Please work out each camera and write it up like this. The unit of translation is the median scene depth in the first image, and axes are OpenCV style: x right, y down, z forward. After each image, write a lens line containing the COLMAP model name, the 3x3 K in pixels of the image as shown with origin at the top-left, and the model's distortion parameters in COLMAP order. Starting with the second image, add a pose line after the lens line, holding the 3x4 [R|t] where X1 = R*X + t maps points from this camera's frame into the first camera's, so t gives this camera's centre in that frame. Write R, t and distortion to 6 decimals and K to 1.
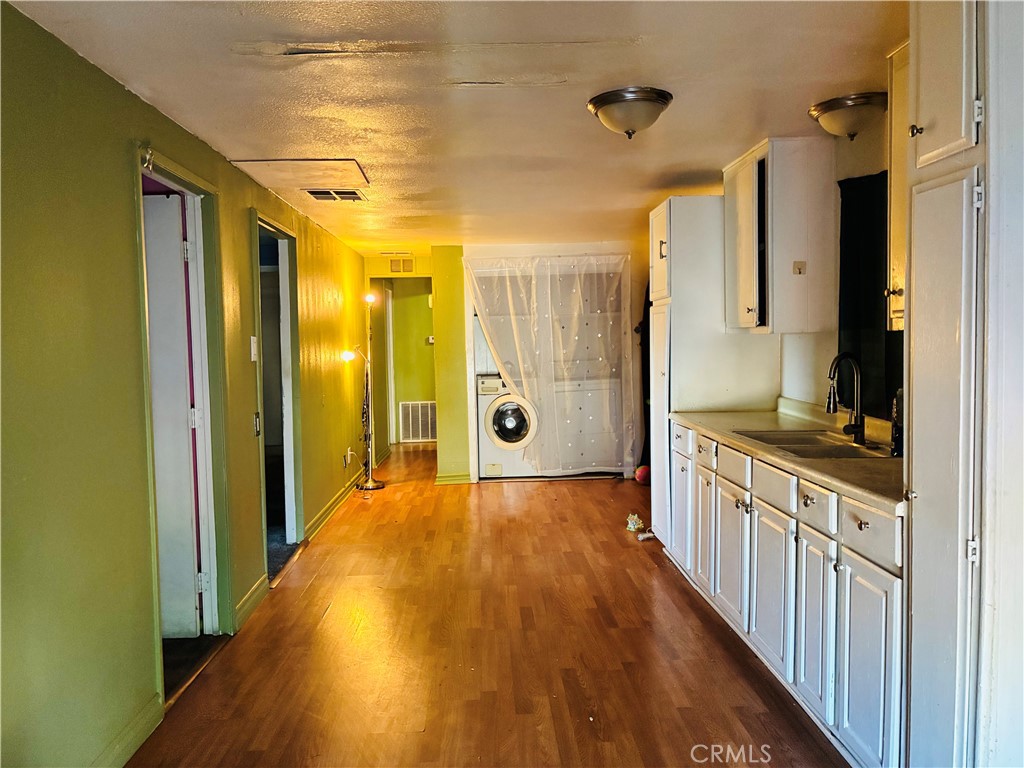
lens RADIAL K [[770.0, 0, 512.0], [0, 770.0, 384.0], [0, 0, 1]] dist [0.001007, 0.000161]
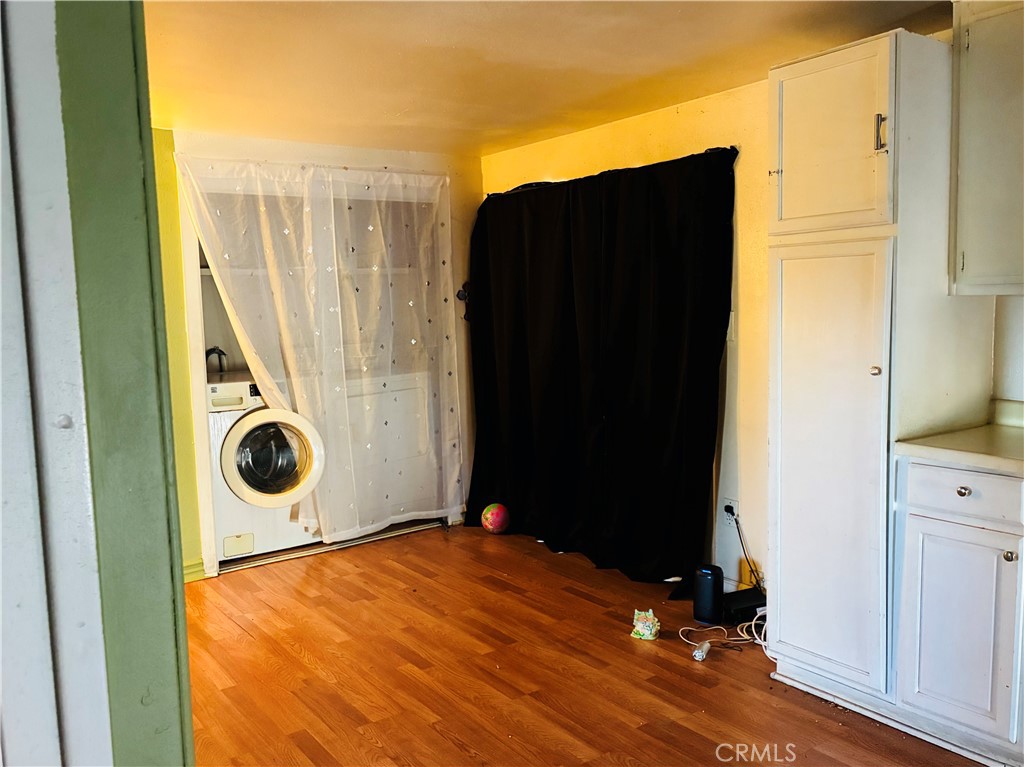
lens RADIAL K [[824.9, 0, 512.0], [0, 824.9, 383.5], [0, 0, 1]] dist [-0.011965, -0.001057]
pose [[0.822951, -0.051279, 0.565793, -0.198271], [0.035957, 0.998623, 0.038207, -0.021171], [-0.566973, -0.011098, 0.823661, 0.408269]]
